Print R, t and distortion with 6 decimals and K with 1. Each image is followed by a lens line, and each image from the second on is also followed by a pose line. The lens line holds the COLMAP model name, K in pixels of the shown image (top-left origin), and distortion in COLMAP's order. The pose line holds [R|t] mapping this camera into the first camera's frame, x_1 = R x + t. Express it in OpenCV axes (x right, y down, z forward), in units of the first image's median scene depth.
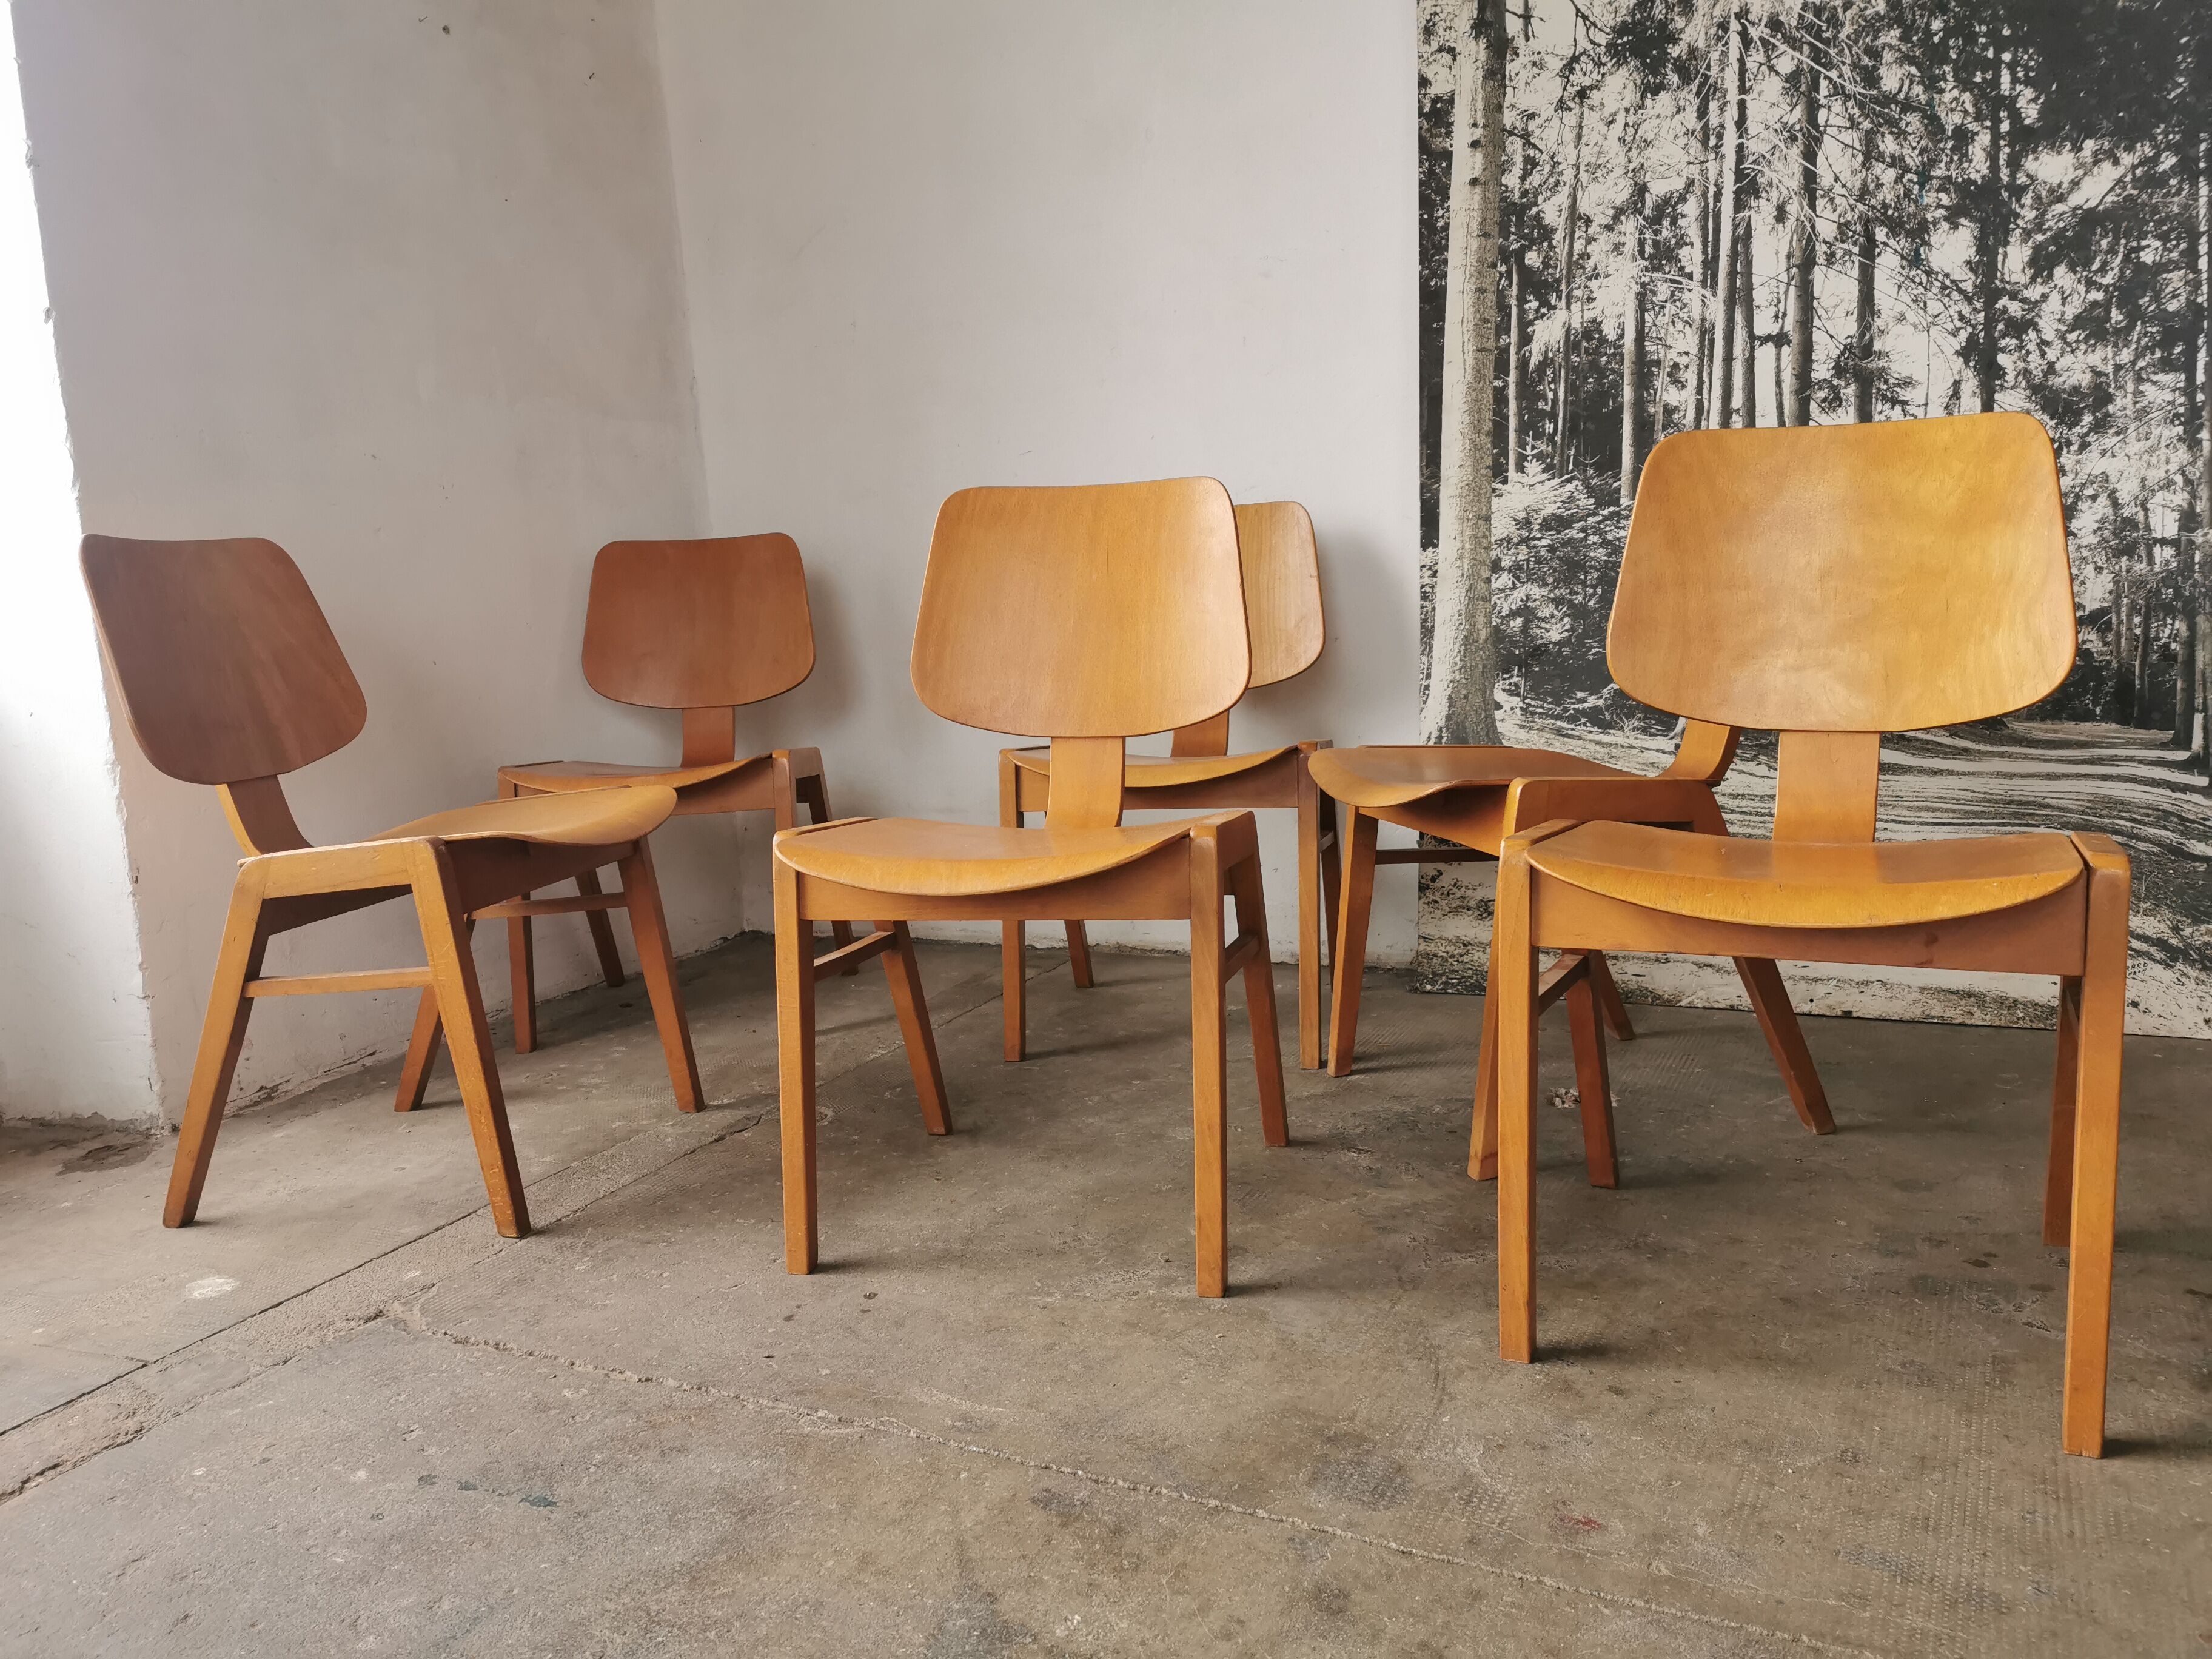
lens RADIAL K [[1718.5, 0, 1096.6], [0, 1718.5, 834.8], [0, 0, 1]] dist [0.062529, -0.086020]
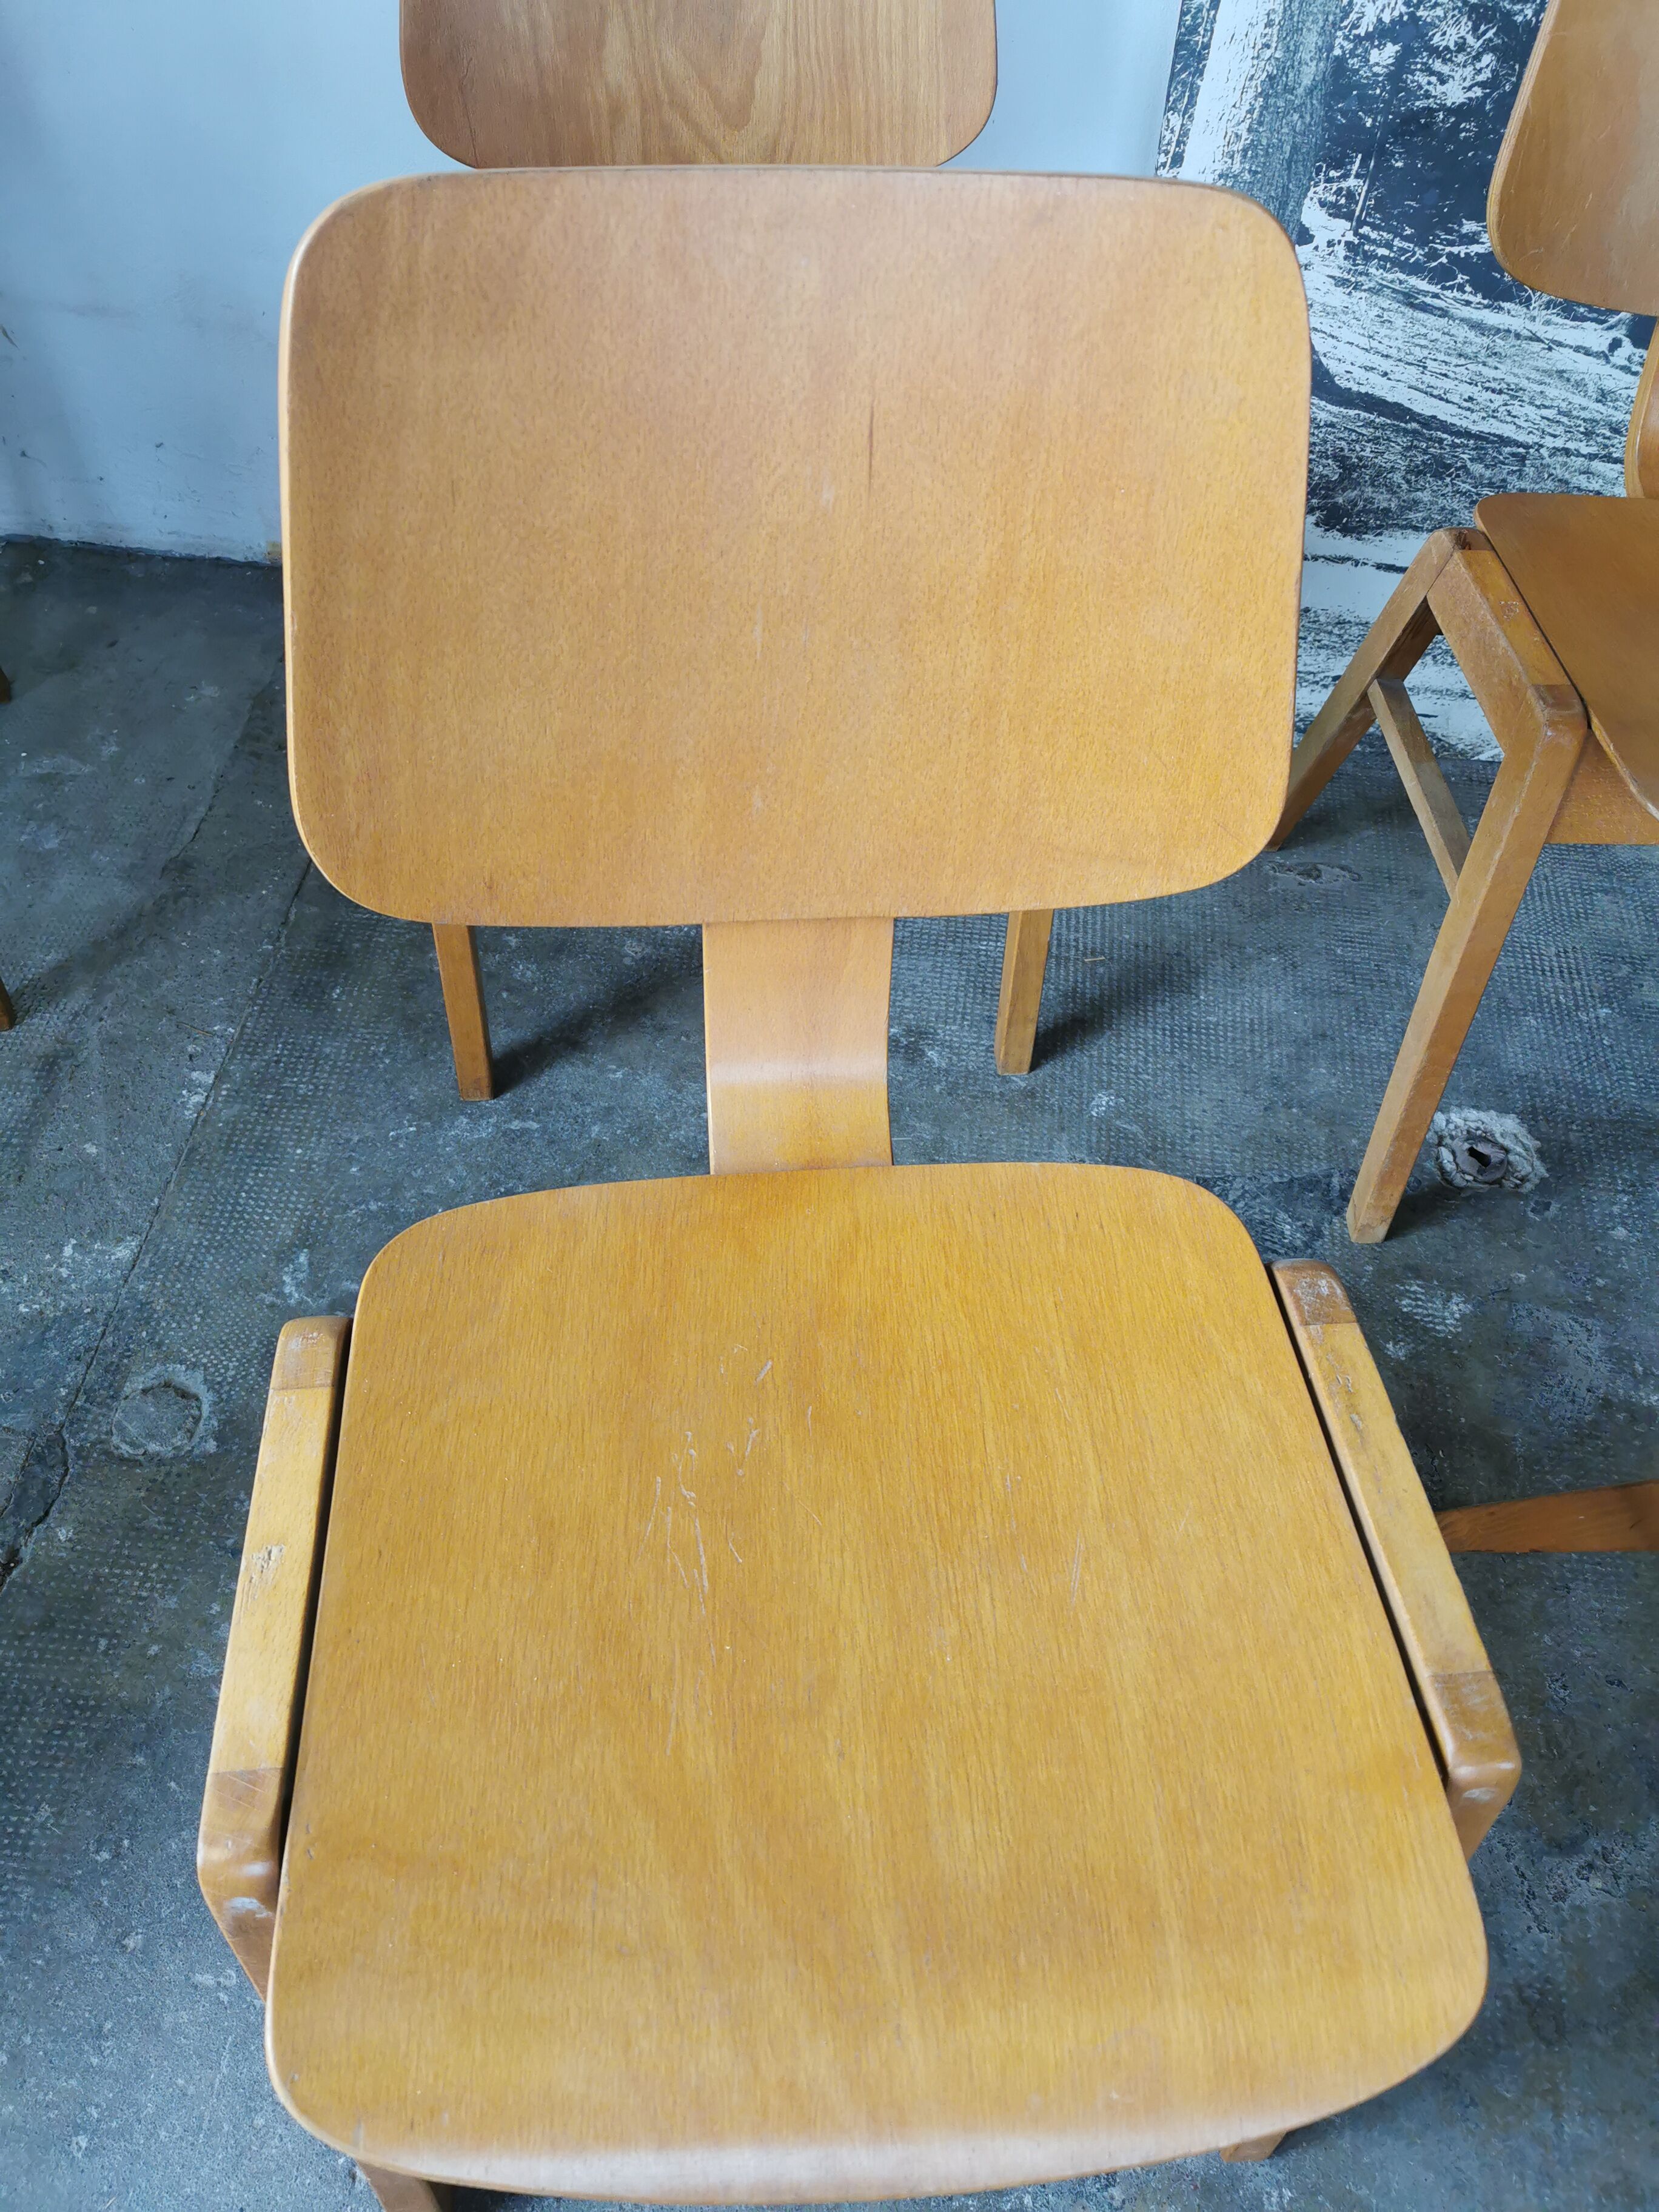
lens RADIAL K [[1718.5, 0, 823.9], [0, 1718.5, 1099.4], [0, 0, 1]] dist [0.062529, -0.086020]
pose [[0.938780, -0.205773, 0.276315, -0.095917], [-0.030609, 0.749047, 0.661810, -0.231451], [-0.343156, -0.629751, 0.696891, 0.573594]]
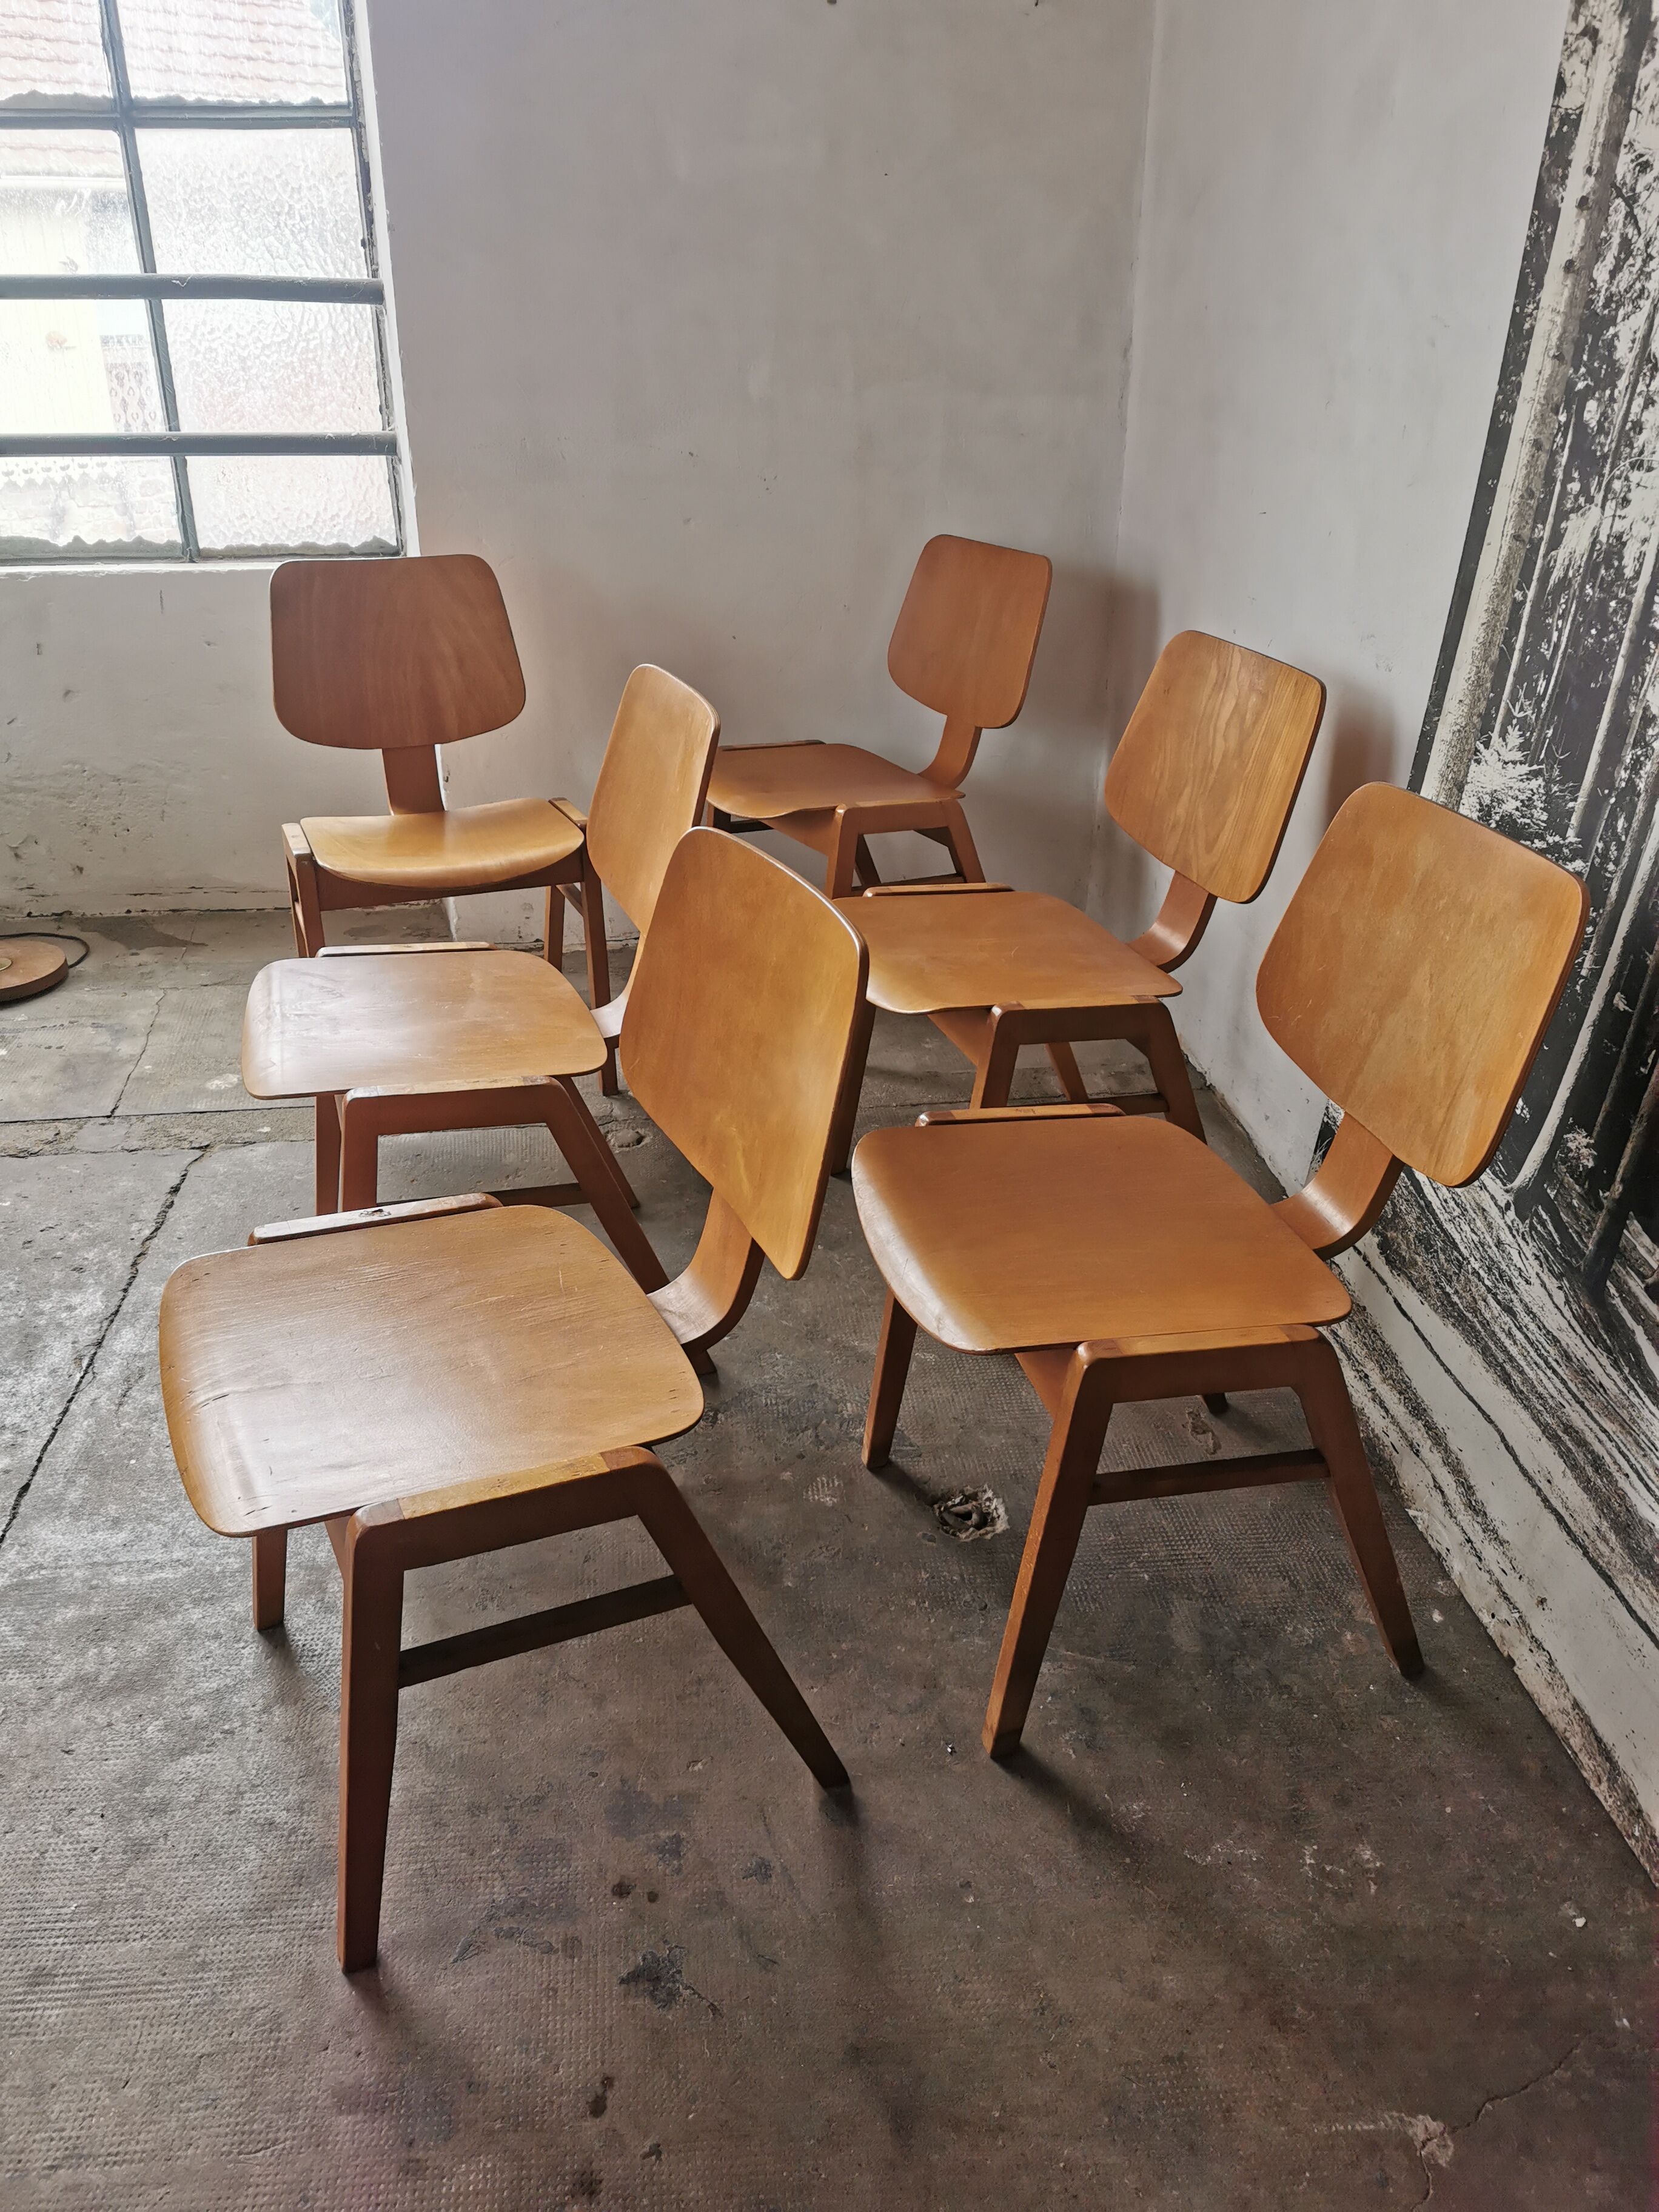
lens RADIAL K [[1718.5, 0, 825.5], [0, 1718.5, 1101.7], [0, 0, 1]] dist [0.062529, -0.086020]
pose [[0.541849, 0.425304, -0.724925, 0.686362], [-0.157547, 0.898625, 0.409453, -0.334236], [0.825578, -0.107652, 0.553925, 0.413751]]
